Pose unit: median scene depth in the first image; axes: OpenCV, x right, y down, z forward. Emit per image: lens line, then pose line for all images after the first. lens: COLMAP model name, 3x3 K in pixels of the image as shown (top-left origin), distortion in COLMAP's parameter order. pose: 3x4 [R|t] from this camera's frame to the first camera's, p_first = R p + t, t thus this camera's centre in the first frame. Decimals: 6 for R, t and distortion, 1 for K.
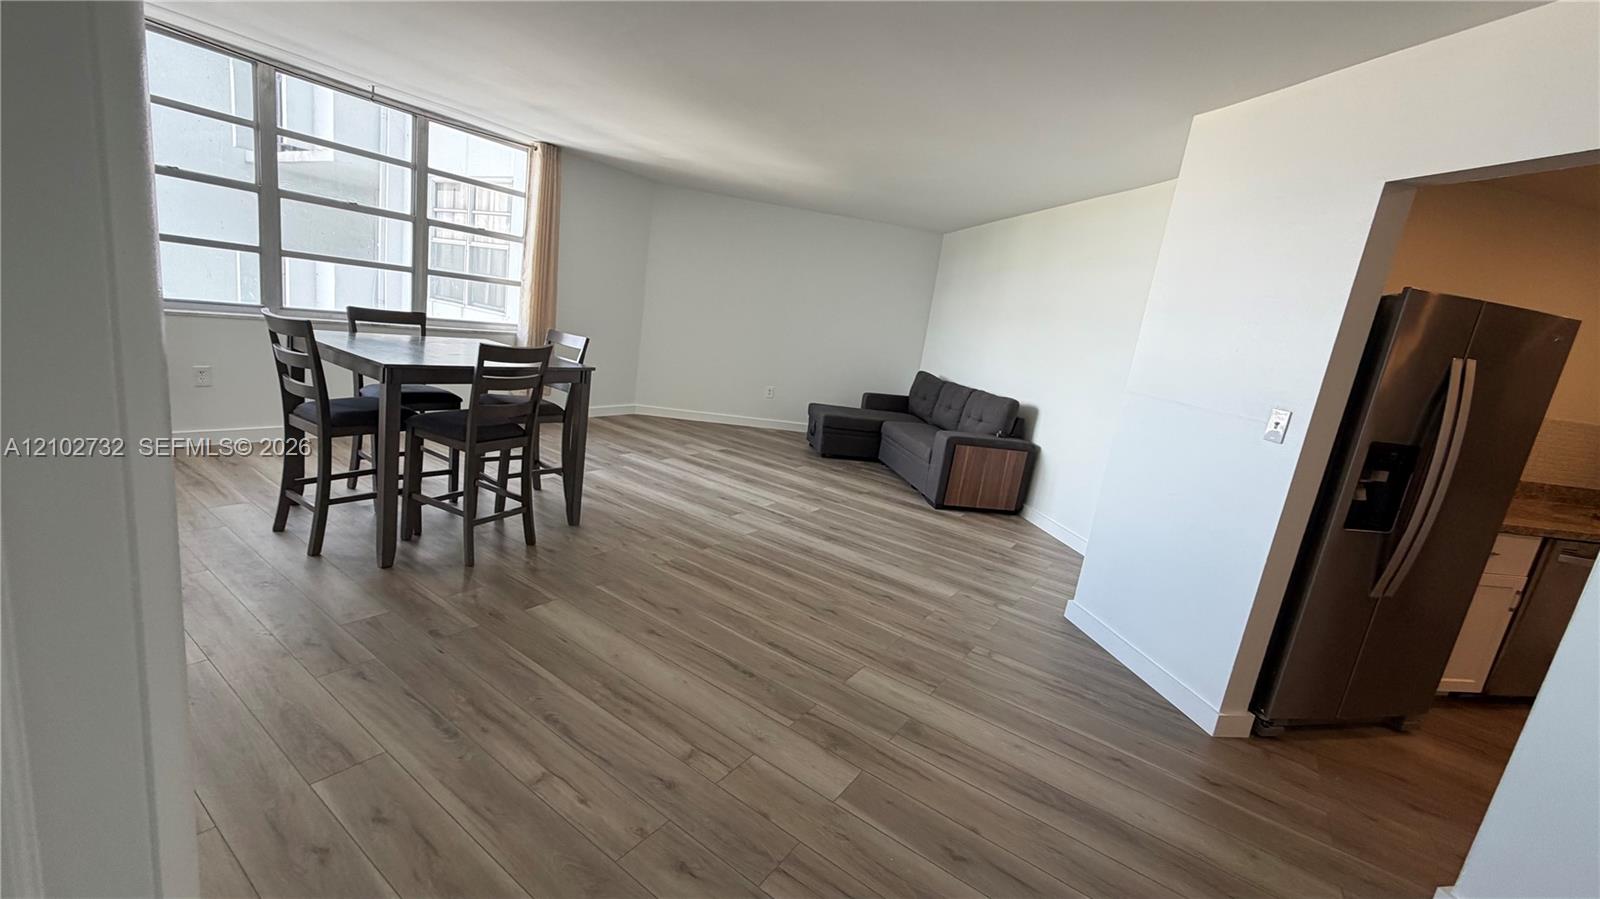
lens RADIAL K [[637.3, 0, 797.9], [0, 637.3, 441.1], [0, 0, 1]] dist [-0.000428, -0.000239]
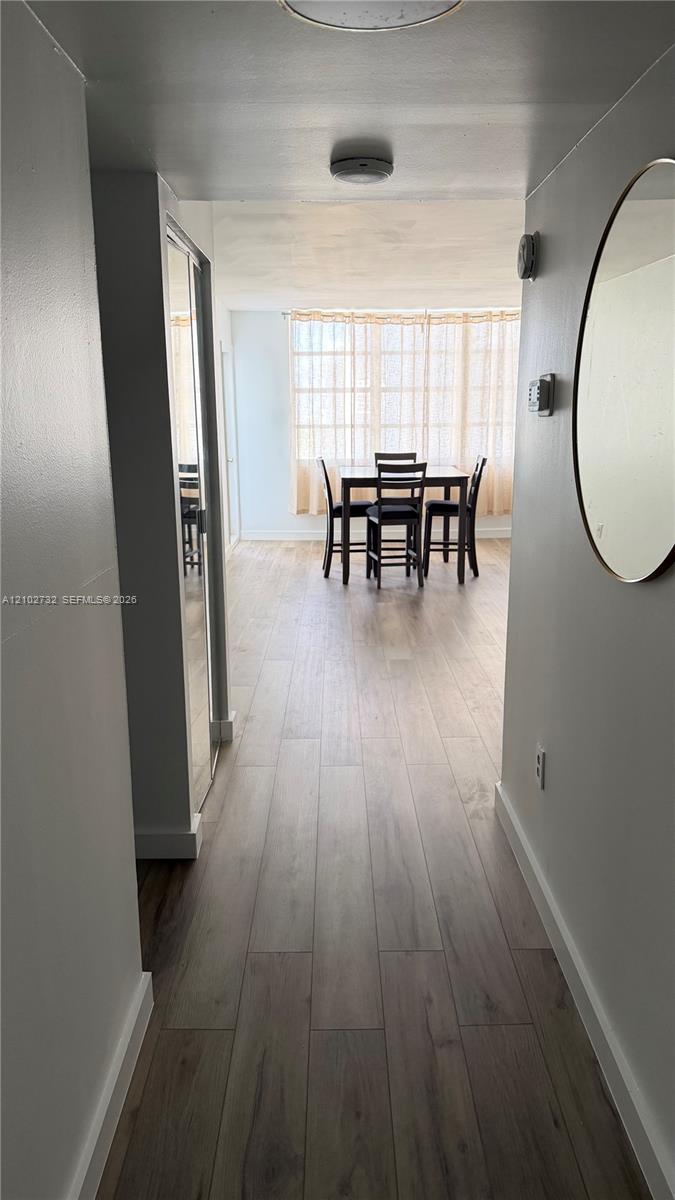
lens RADIAL K [[828.8, 0, 329.3], [0, 828.8, 603.2], [0, 0, 1]] dist [0.071831, -0.022734]
pose [[0.551830, 0.049742, -0.832472, 0.906585], [-0.072232, 0.997319, 0.011710, 0.145458], [0.830822, 0.053669, 0.553944, -0.278848]]
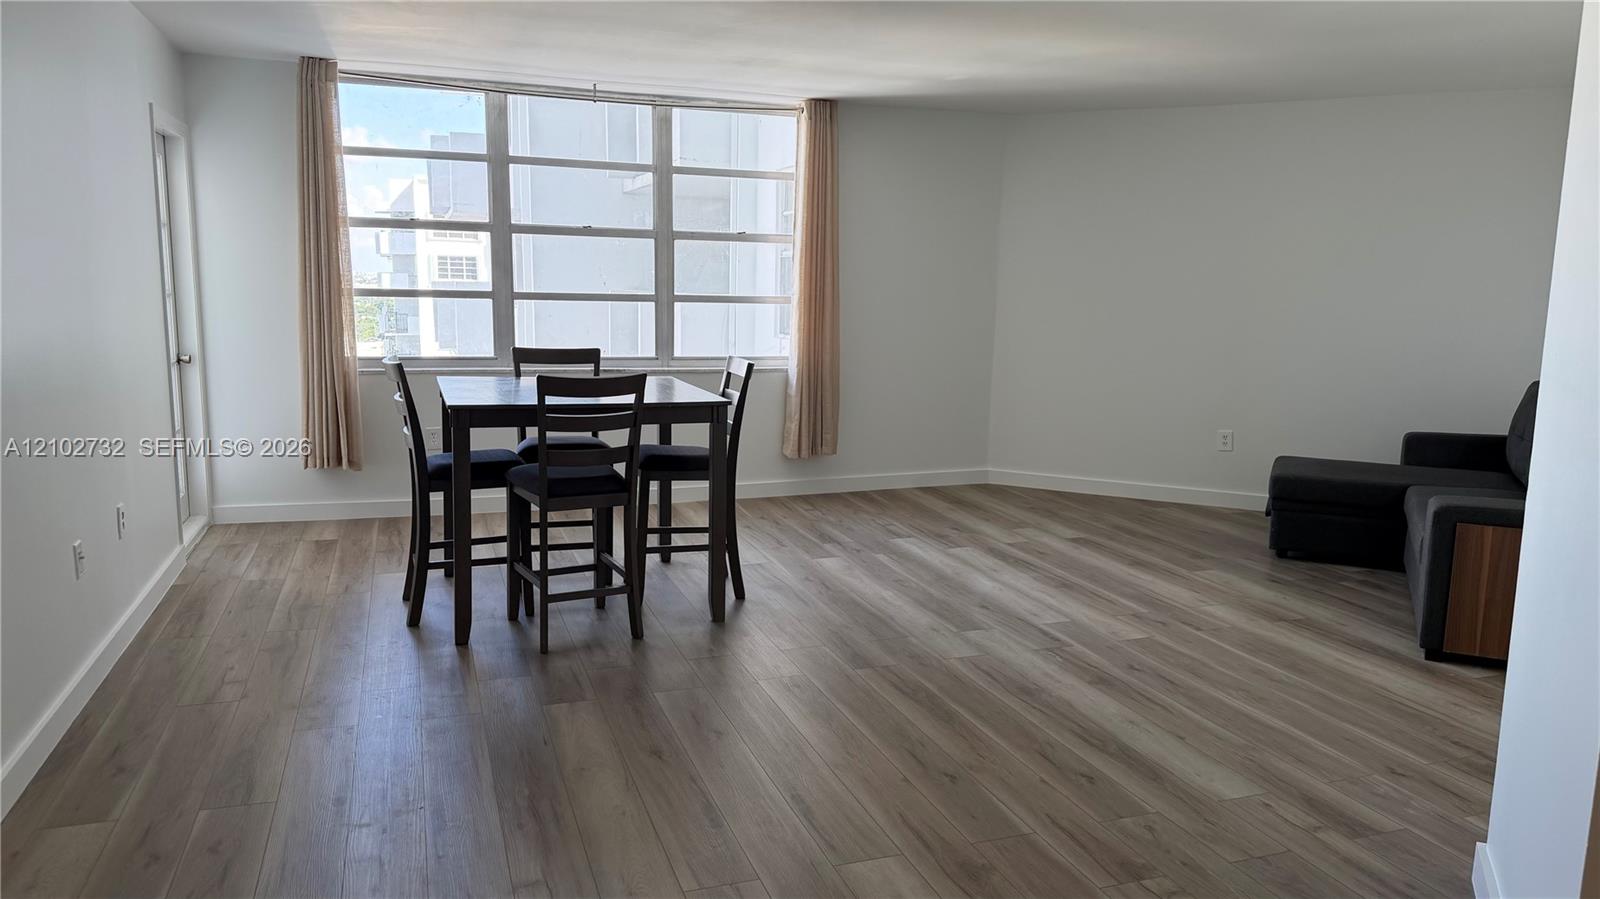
lens RADIAL K [[1105.0, 0, 803.3], [0, 1105.0, 458.4], [0, 0, 1]] dist [0.071831, -0.022734]
pose [[0.800534, -0.030350, -0.598519, 0.389876], [-0.022819, 0.996449, -0.081050, 0.038891], [0.598853, 0.078541, 0.796998, 0.040527]]
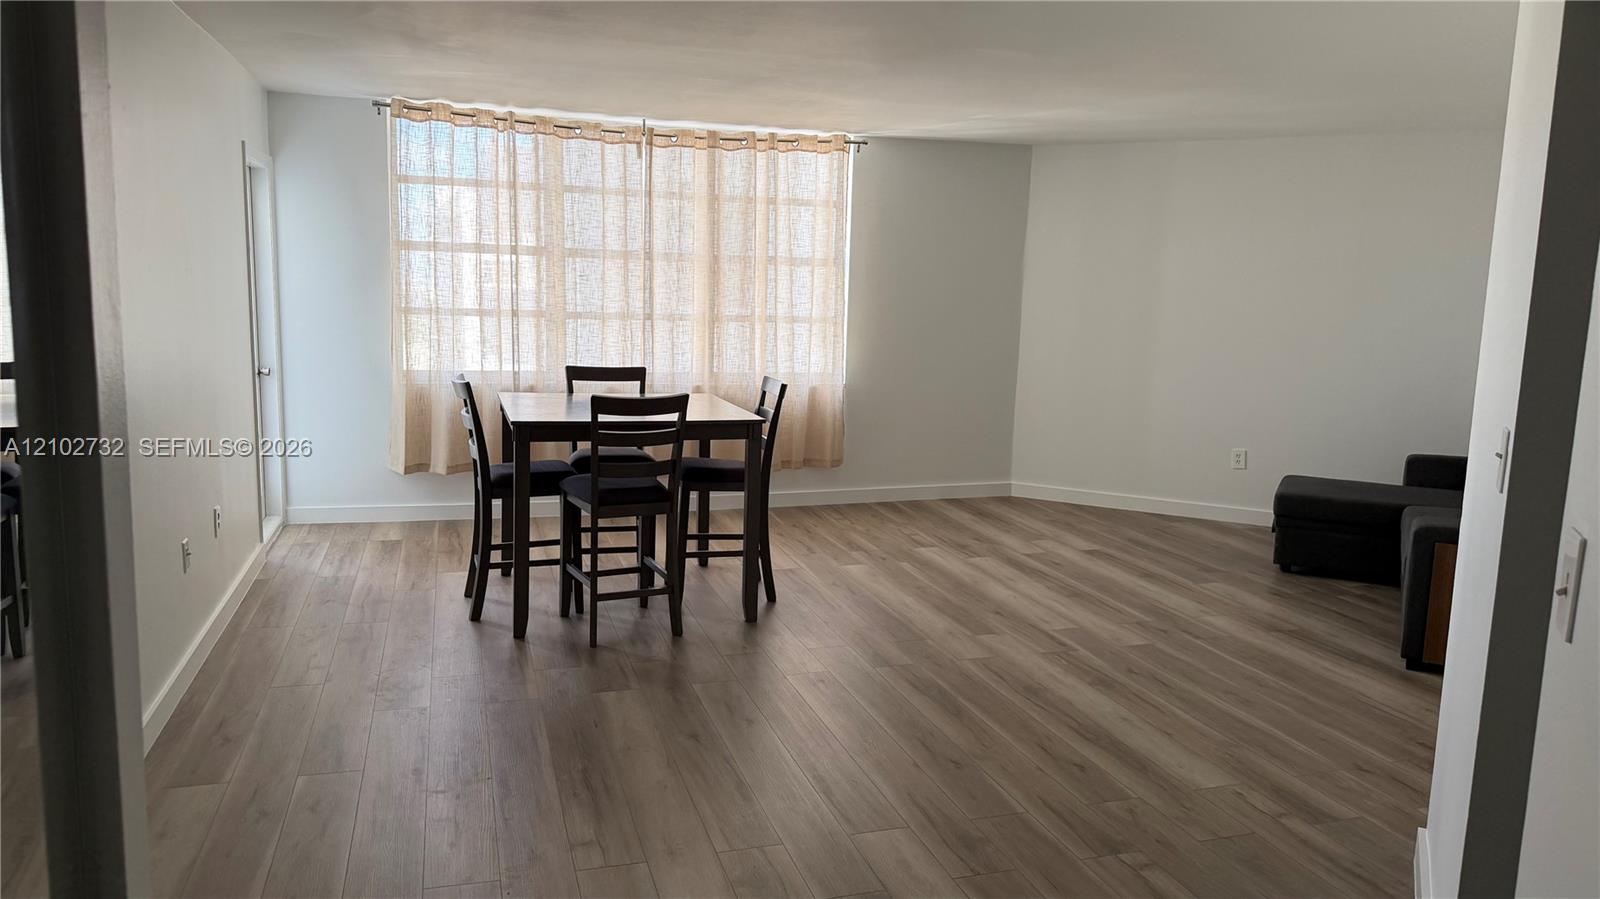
lens RADIAL K [[1105.0, 0, 805.8], [0, 1105.0, 451.0], [0, 0, 1]] dist [0.071831, -0.022734]
pose [[0.782399, -0.026471, -0.622215, 0.449477], [-0.039346, 0.994999, -0.091807, 0.037142], [0.621533, 0.096311, 0.777445, -0.025890]]
